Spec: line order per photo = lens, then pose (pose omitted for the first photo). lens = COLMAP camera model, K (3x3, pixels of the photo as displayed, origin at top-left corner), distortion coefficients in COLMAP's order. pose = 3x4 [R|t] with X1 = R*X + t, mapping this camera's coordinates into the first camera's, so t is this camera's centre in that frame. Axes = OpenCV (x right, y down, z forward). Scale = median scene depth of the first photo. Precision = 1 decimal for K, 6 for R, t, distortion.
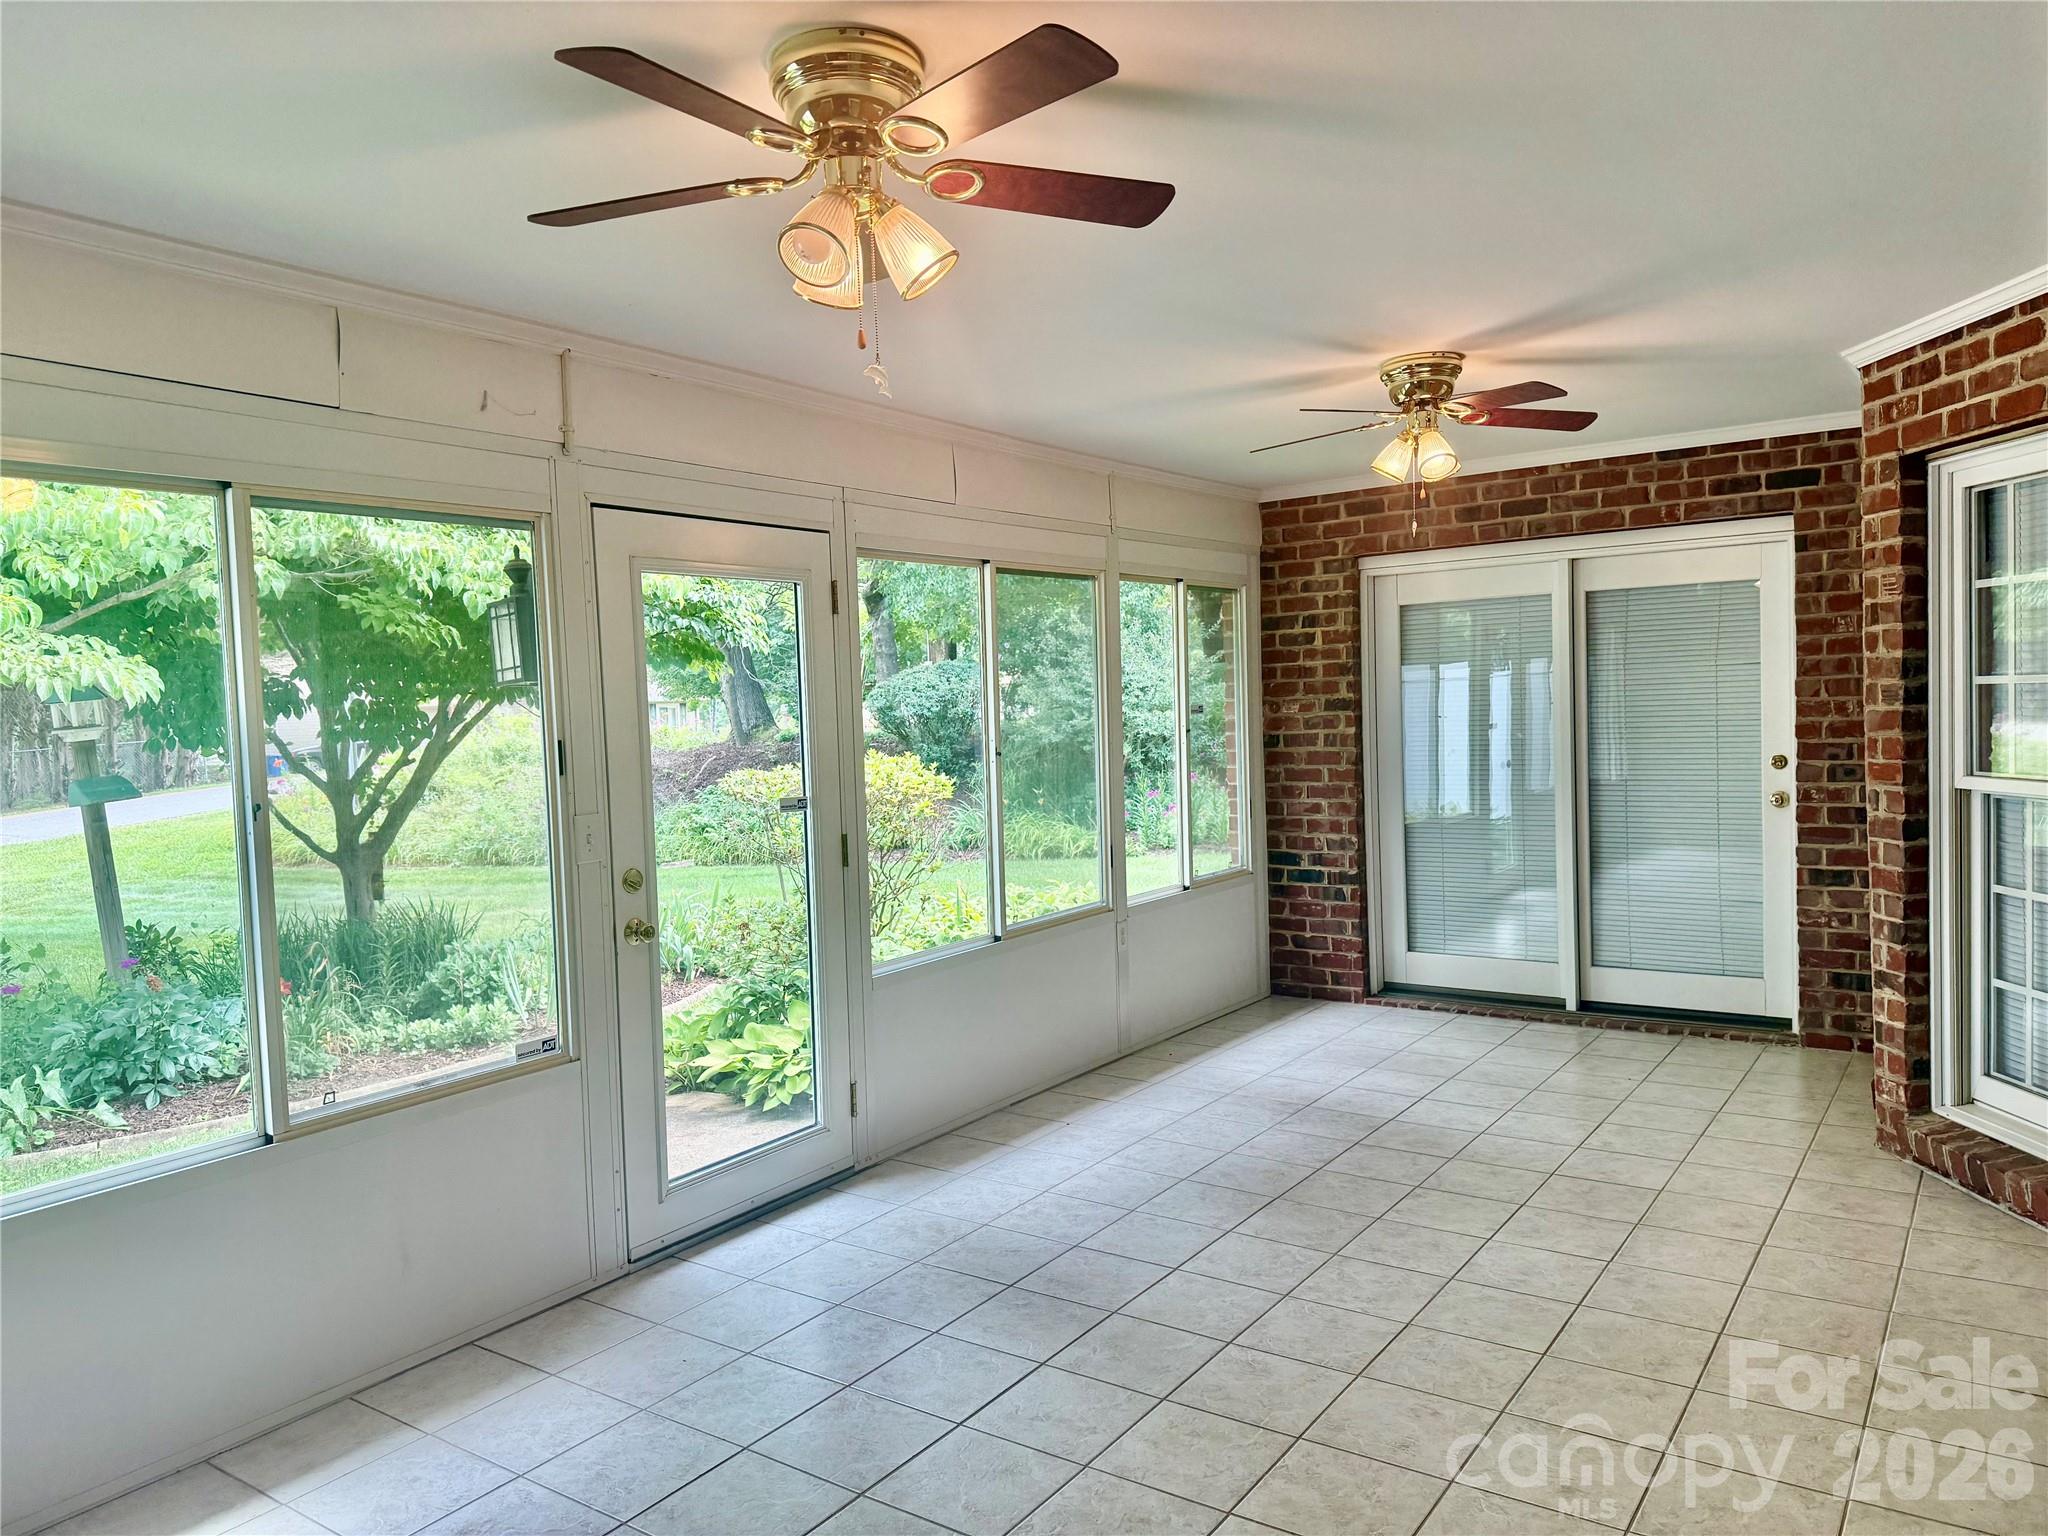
lens RADIAL K [[1464.1, 0, 919.3], [0, 1464.1, 785.0], [0, 0, 1]] dist [0.100124, -0.111356]
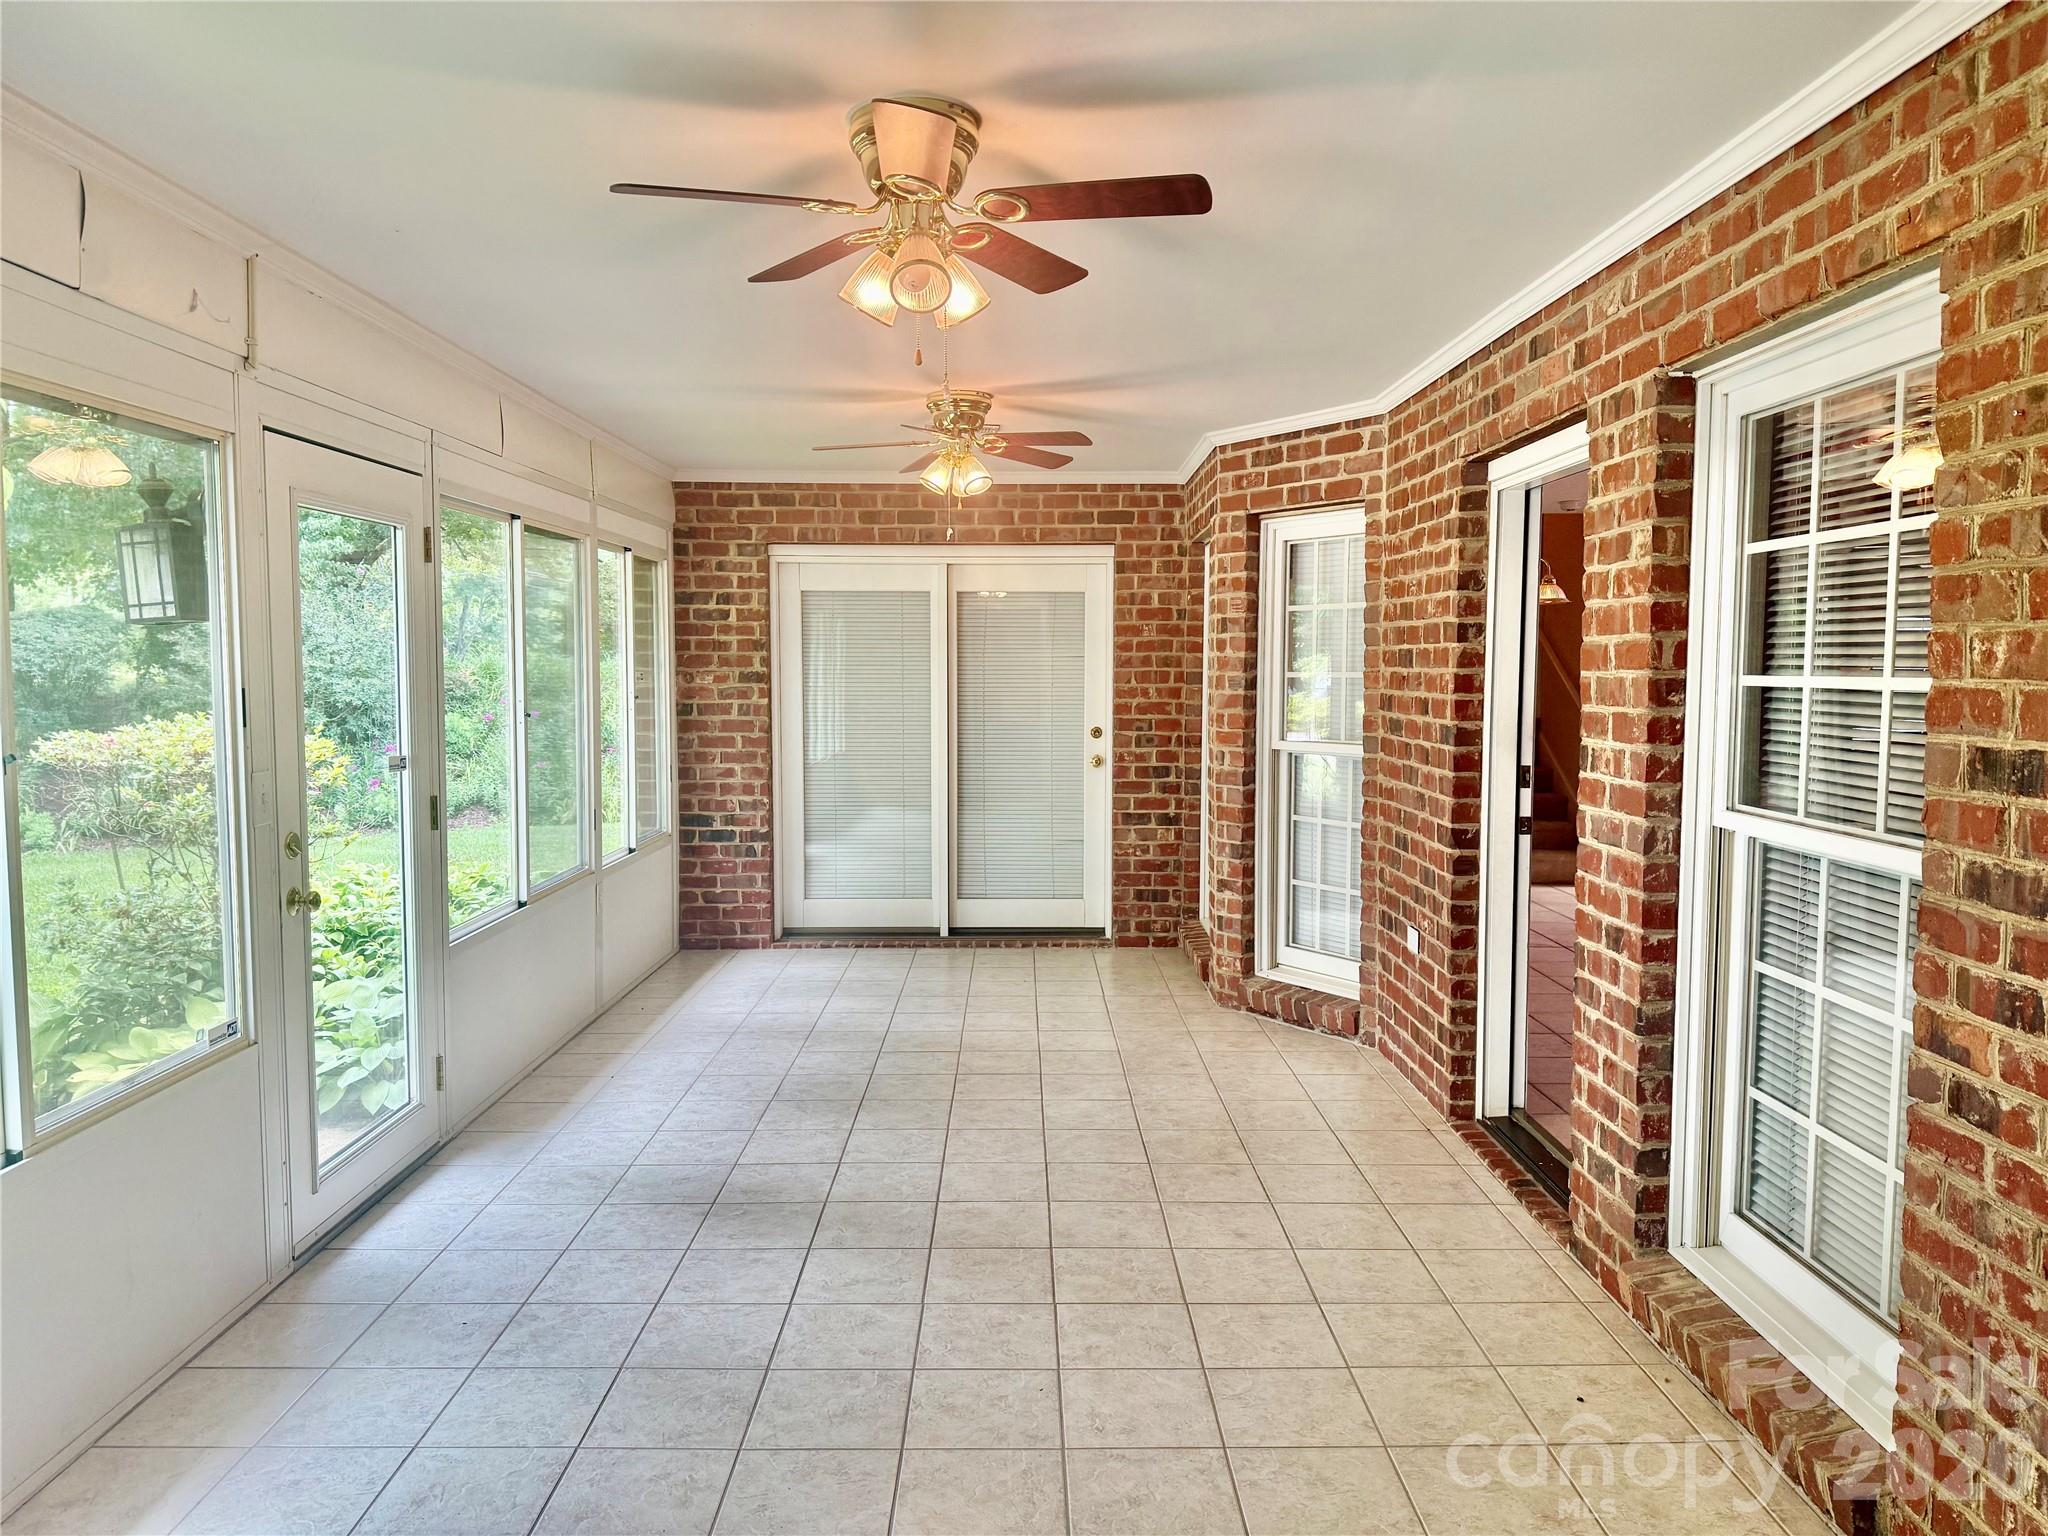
lens RADIAL K [[1464.1, 0, 1036.9], [0, 1464.1, 783.4], [0, 0, 1]] dist [0.100124, -0.111356]
pose [[0.808080, -0.011947, 0.588952, -0.276603], [0.002475, 0.999854, 0.016885, 0.009107], [-0.589068, -0.012187, 0.807992, -0.009246]]
